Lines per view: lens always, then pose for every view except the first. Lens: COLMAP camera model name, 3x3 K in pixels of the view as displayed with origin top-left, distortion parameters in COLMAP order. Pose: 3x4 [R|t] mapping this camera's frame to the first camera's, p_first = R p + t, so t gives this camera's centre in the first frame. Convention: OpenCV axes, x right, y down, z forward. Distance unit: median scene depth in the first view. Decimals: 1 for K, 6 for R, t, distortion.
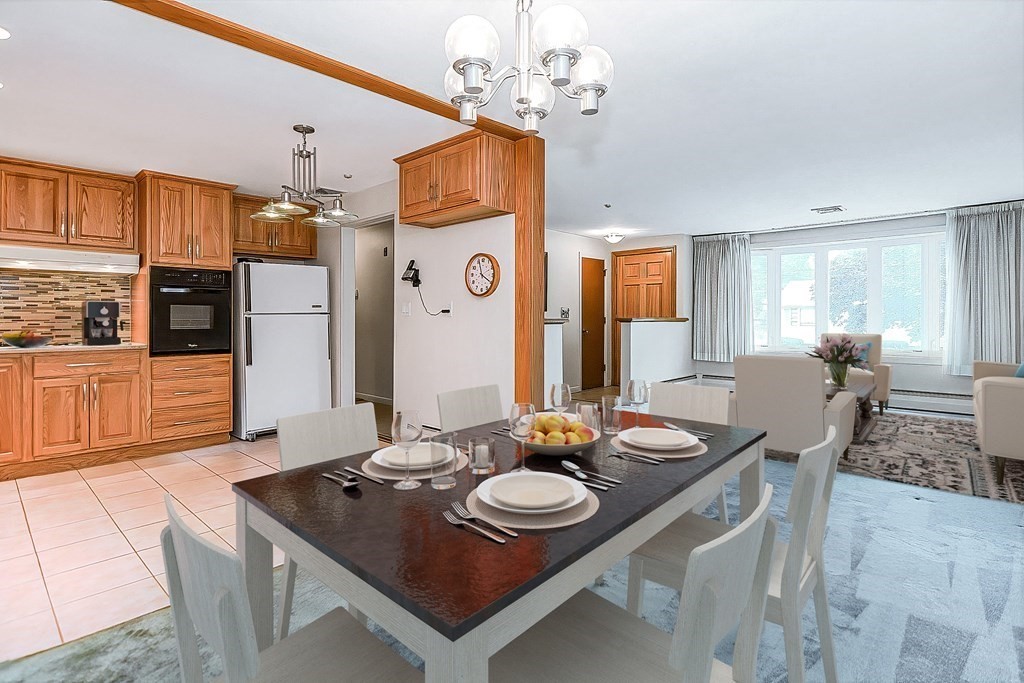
lens RADIAL K [[501.1, 0, 492.4], [0, 501.1, 313.0], [0, 0, 1]] dist [0.002610, -0.000086]
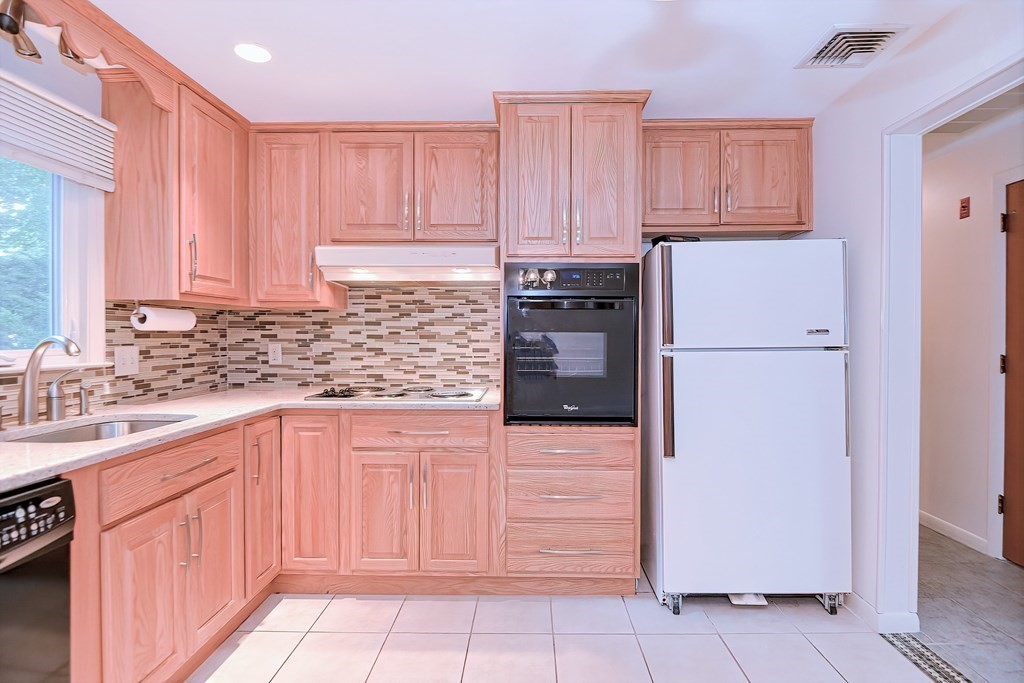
lens RADIAL K [[506.0, 0, 530.0], [0, 506.0, 338.7], [0, 0, 1]] dist [-0.001637, -0.001422]
pose [[0.691736, 0.009865, -0.722083, -0.248114], [-0.000345, 0.999911, 0.013331, -0.016542], [0.722151, -0.008973, 0.691677, 0.618331]]
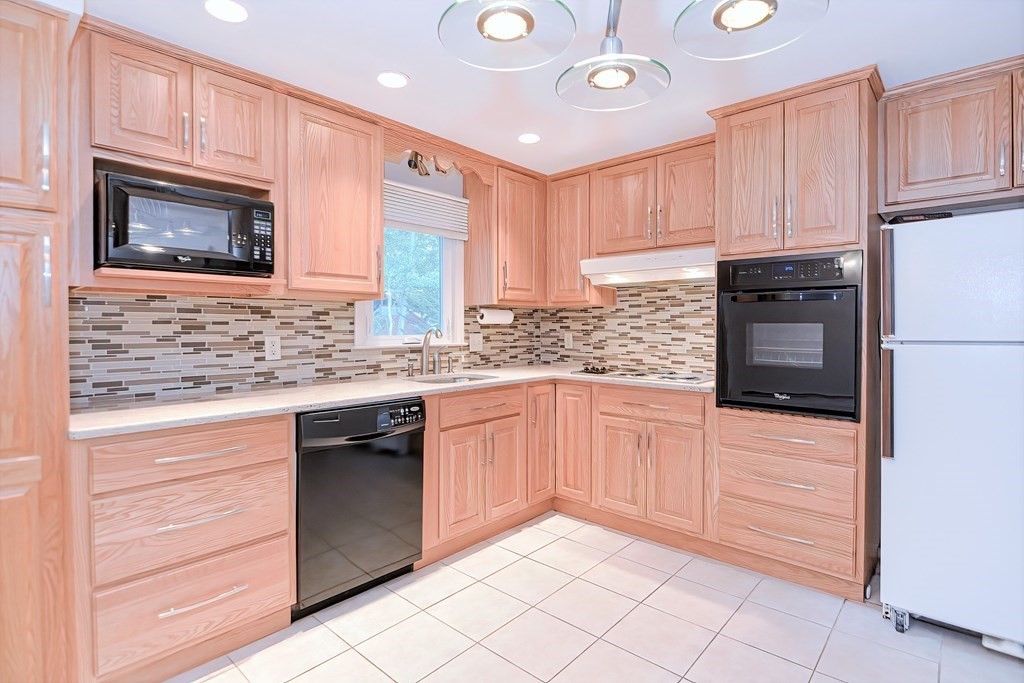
lens RADIAL K [[511.8, 0, 516.4], [0, 511.8, 330.7], [0, 0, 1]] dist [-0.002844, -0.001058]
pose [[0.045503, 0.011989, -0.998892, -0.051809], [0.005229, 0.999911, 0.012240, -0.016635], [0.998950, -0.005780, 0.045437, 0.708367]]
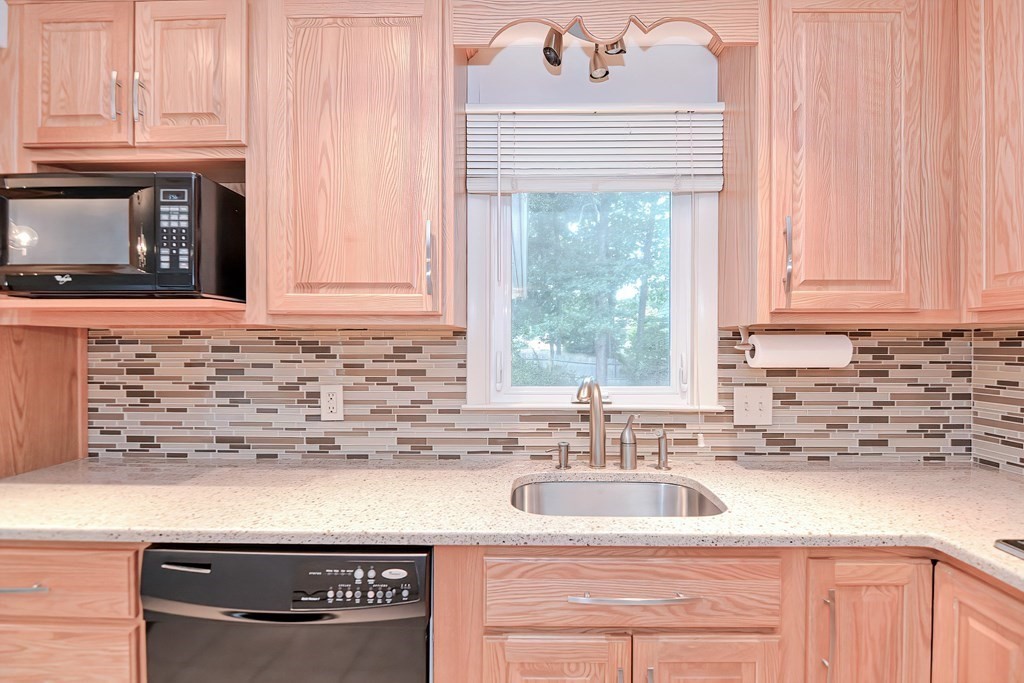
lens RADIAL K [[511.6, 0, 510.4], [0, 511.6, 349.0], [0, 0, 1]] dist [-0.004918, -0.002216]
pose [[-0.728098, 0.004970, -0.685455, -0.504266], [0.004691, 0.999986, 0.002267, -0.033400], [0.685457, -0.001565, -0.728111, 0.843278]]
